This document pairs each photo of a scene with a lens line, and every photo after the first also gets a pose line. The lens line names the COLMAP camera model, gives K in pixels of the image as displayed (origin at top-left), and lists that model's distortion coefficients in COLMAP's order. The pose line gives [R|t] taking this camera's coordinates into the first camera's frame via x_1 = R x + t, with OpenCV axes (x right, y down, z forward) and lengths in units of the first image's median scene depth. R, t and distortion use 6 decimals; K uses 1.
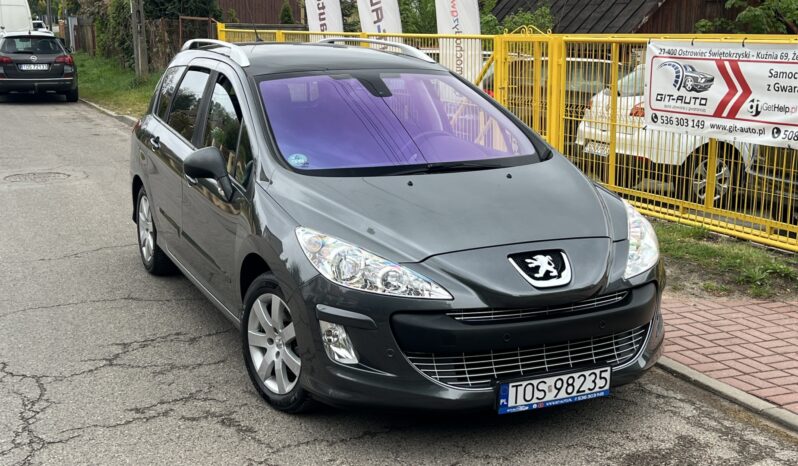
lens RADIAL K [[1029.6, 0, 397.9], [0, 1029.6, 229.6], [0, 0, 1]] dist [0.085036, 0.000000]
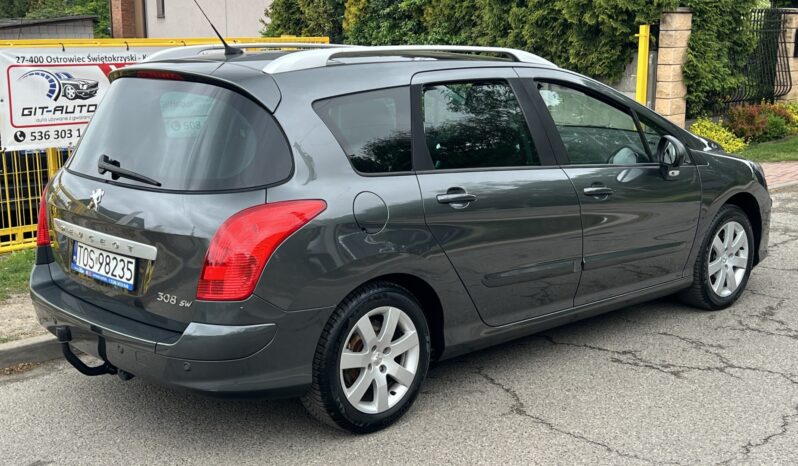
lens RADIAL K [[1029.6, 0, 393.9], [0, 1029.6, 228.5], [0, 0, 1]] dist [0.085036, 0.000000]
pose [[-0.317237, -0.179498, 0.931204, -1.233151], [0.196306, 0.948228, 0.249655, -0.348367], [-0.927806, 0.262001, -0.265577, 1.754837]]
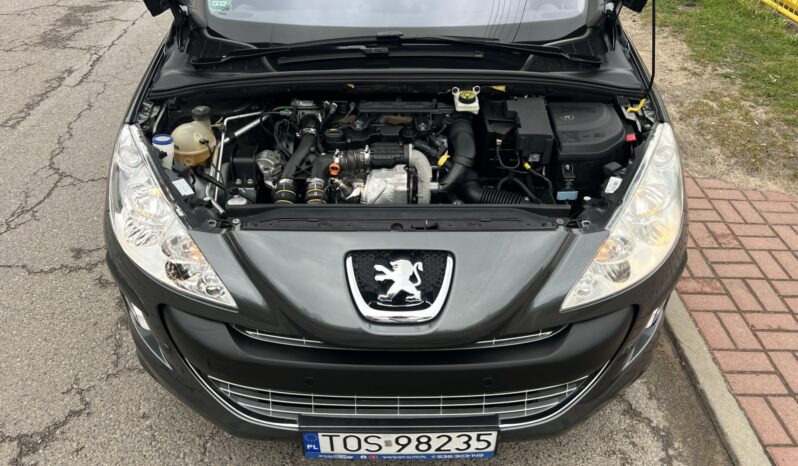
lens RADIAL K [[622.7, 0, 397.0], [0, 622.7, 236.8], [0, 0, 1]] dist [0.051329, -0.061455]
pose [[0.909444, 0.249920, -0.332342, 0.229126], [-0.084833, 0.893936, 0.440093, -0.133891], [0.407081, -0.372047, 0.834186, 0.637279]]
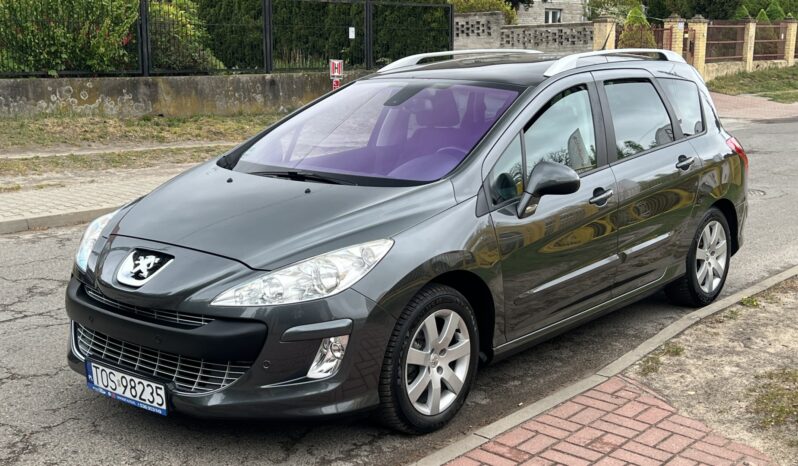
lens RADIAL K [[1029.6, 0, 401.8], [0, 1029.6, 235.4], [0, 0, 1]] dist [0.085036, 0.000000]
pose [[0.429250, 0.171217, -0.886808, 1.035009], [-0.183786, 0.977883, 0.099841, -0.128117], [0.884289, 0.120126, 0.451224, 0.688584]]
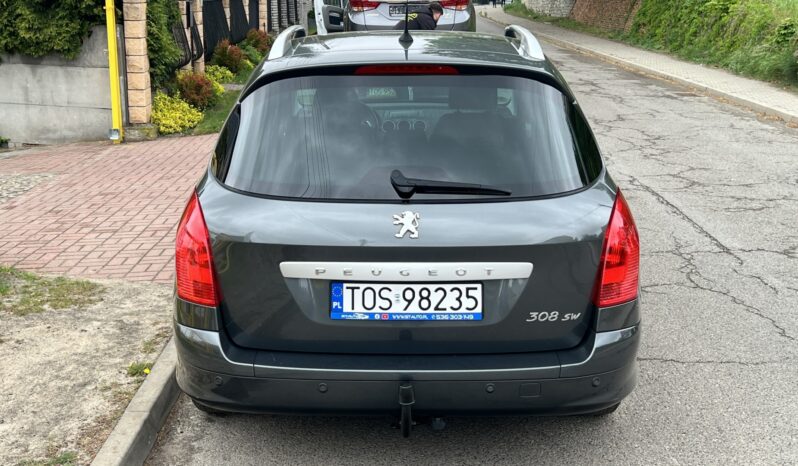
lens RADIAL K [[1029.6, 0, 395.0], [0, 1029.6, 224.5], [0, 0, 1]] dist [0.085036, 0.000000]
pose [[-0.904349, -0.091571, 0.416854, -0.588787], [0.088763, 0.915001, 0.393567, -0.494347], [-0.417461, 0.392923, -0.819352, 2.377456]]
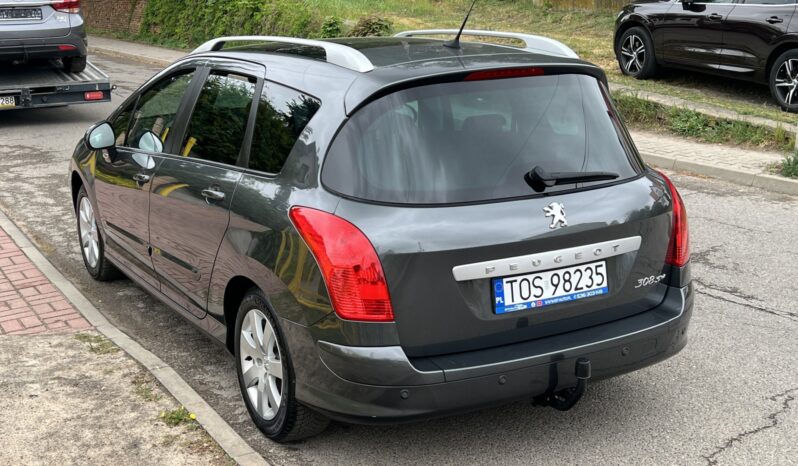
lens RADIAL K [[1029.6, 0, 394.1], [0, 1029.6, 230.0], [0, 0, 1]] dist [0.085036, 0.000000]
pose [[-0.996818, 0.034774, -0.071722, -0.090061], [0.001204, 0.906285, 0.422665, -0.532287], [0.079699, 0.421234, -0.903443, 2.490589]]
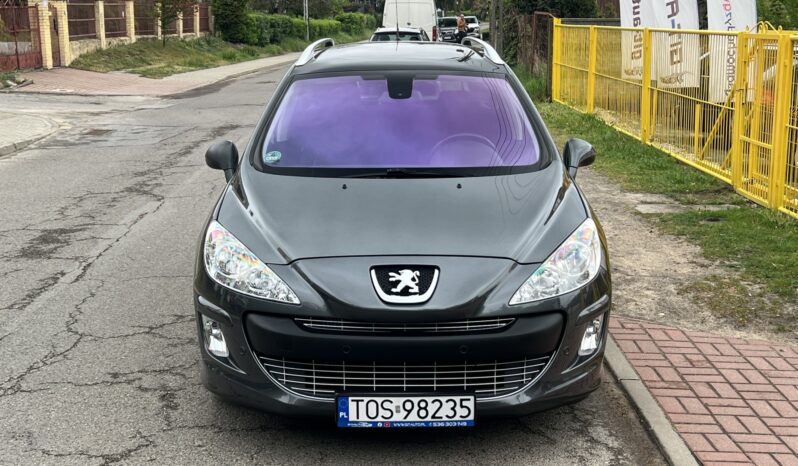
lens RADIAL K [[1029.6, 0, 397.2], [0, 1029.6, 216.6], [0, 0, 1]] dist [0.085036, 0.000000]
pose [[0.909812, 0.076983, -0.407819, 0.470369], [-0.078852, 0.996811, 0.012253, -0.032185], [0.407462, 0.021009, 0.912981, 0.108625]]
